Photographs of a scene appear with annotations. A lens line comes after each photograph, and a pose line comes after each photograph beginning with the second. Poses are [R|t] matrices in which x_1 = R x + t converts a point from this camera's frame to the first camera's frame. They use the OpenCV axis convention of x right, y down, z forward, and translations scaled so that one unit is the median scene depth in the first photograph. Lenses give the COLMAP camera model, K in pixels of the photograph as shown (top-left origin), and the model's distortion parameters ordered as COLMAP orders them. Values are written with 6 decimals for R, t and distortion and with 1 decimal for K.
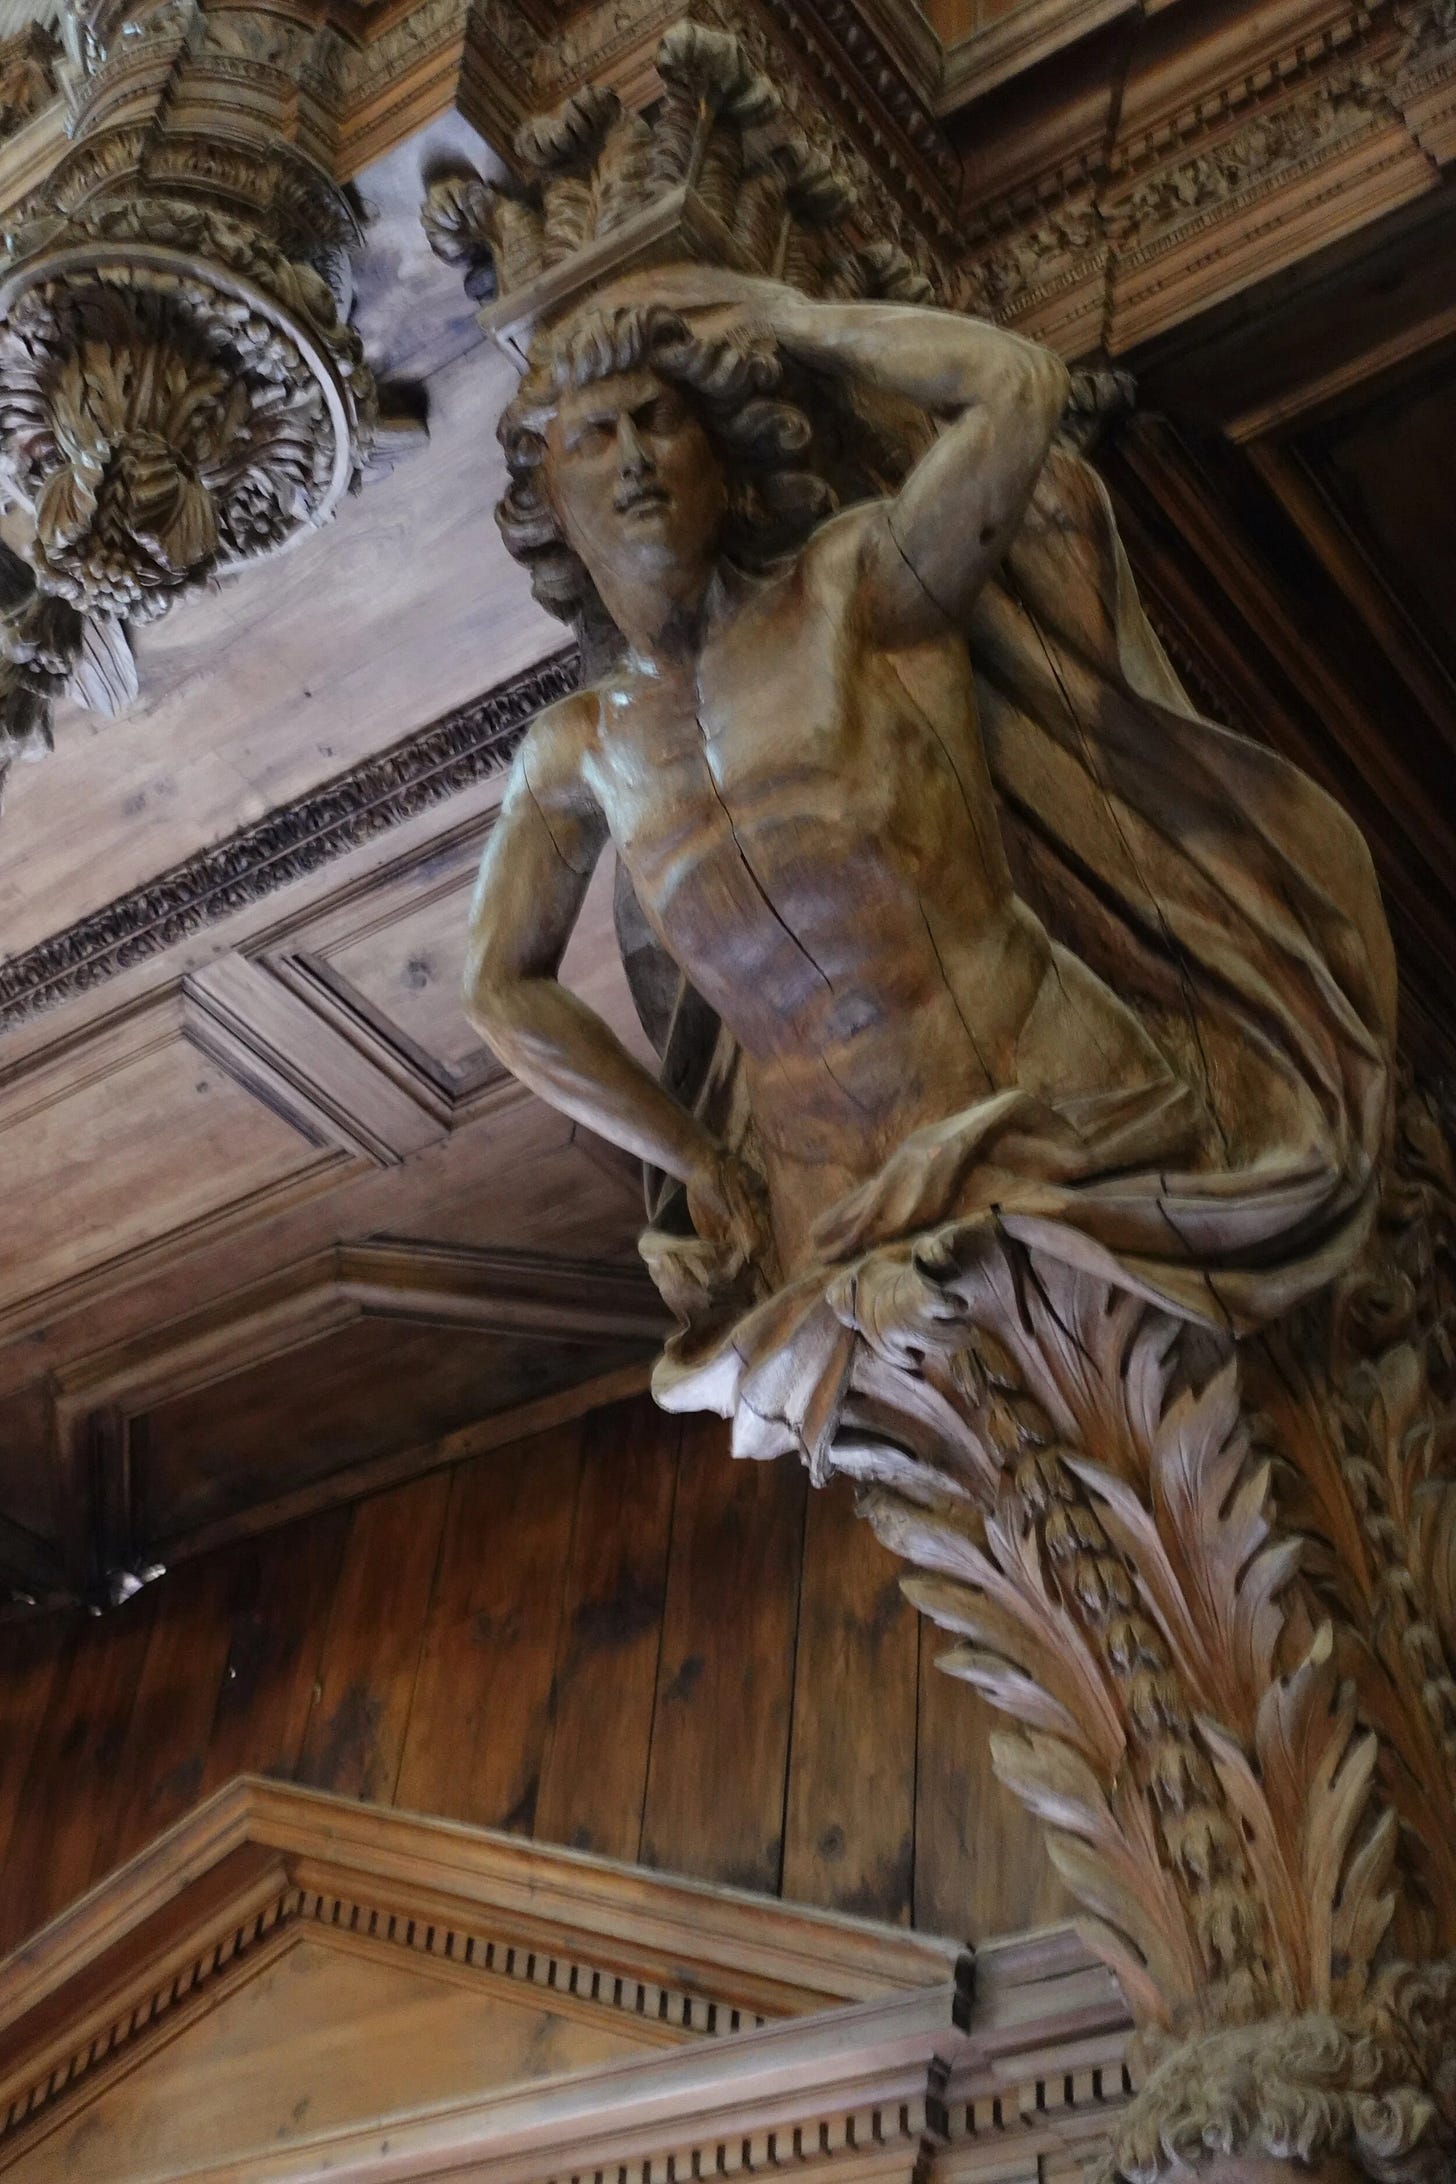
lens RADIAL K [[2825.6, 0, 725.3], [0, 2825.6, 1089.2], [0, 0, 1]] dist [-0.001643, 0.000000]
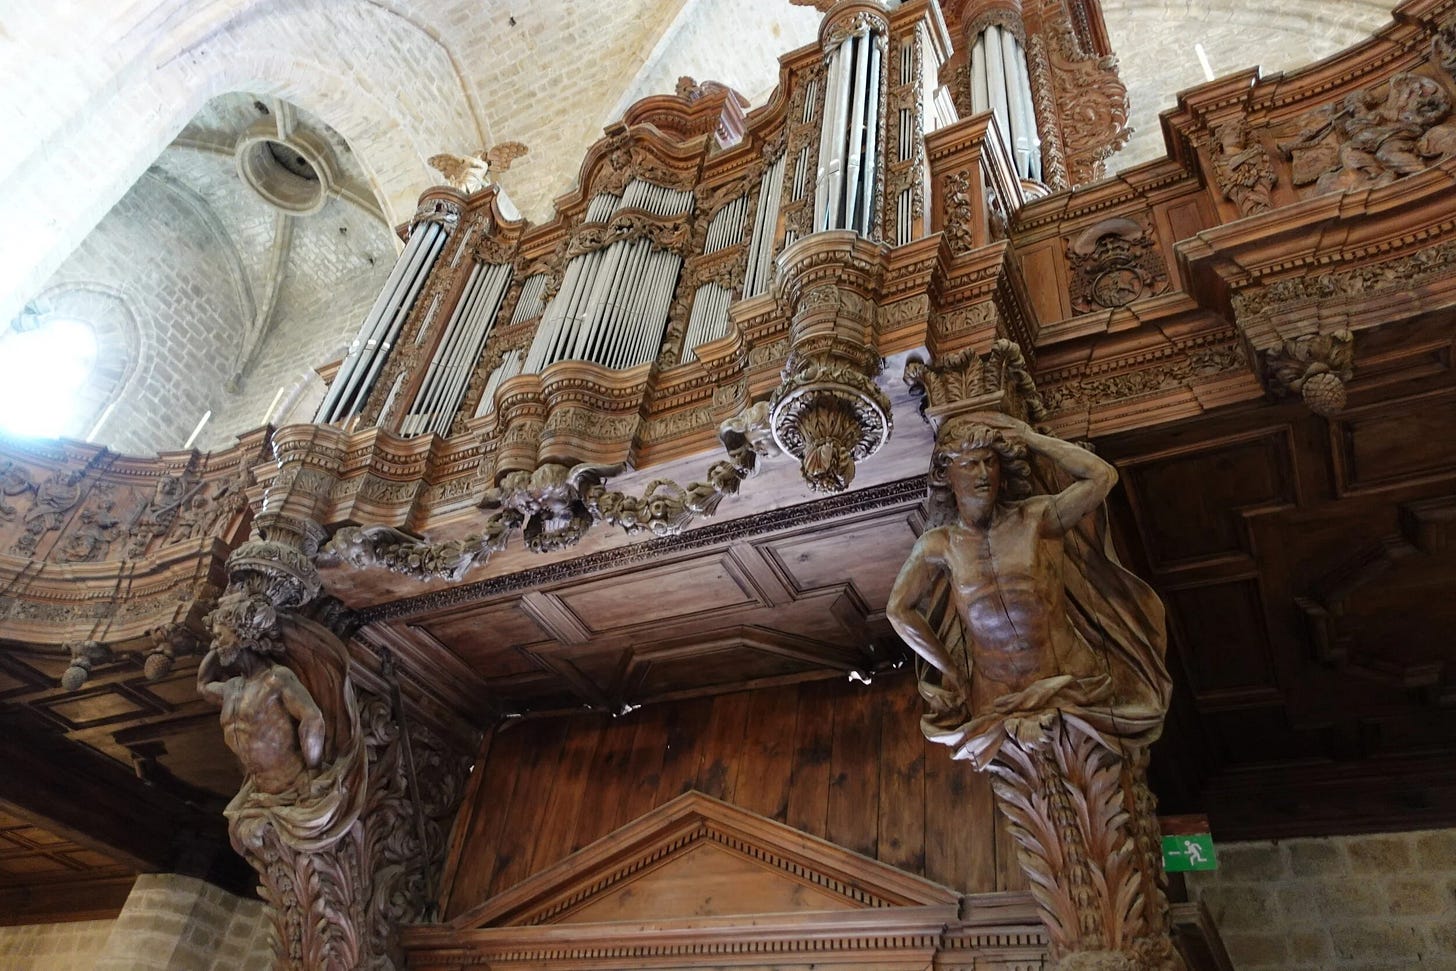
lens RADIAL K [[1006.0, 0, 731.4], [0, 1006.0, 490.0], [0, 0, 1]] dist [-0.005907, 0.002826]
pose [[0.986136, 0.145899, 0.079051, -0.382021], [-0.147431, 0.988975, 0.013875, -0.158947], [-0.076155, -0.025337, 0.996774, -0.164045]]
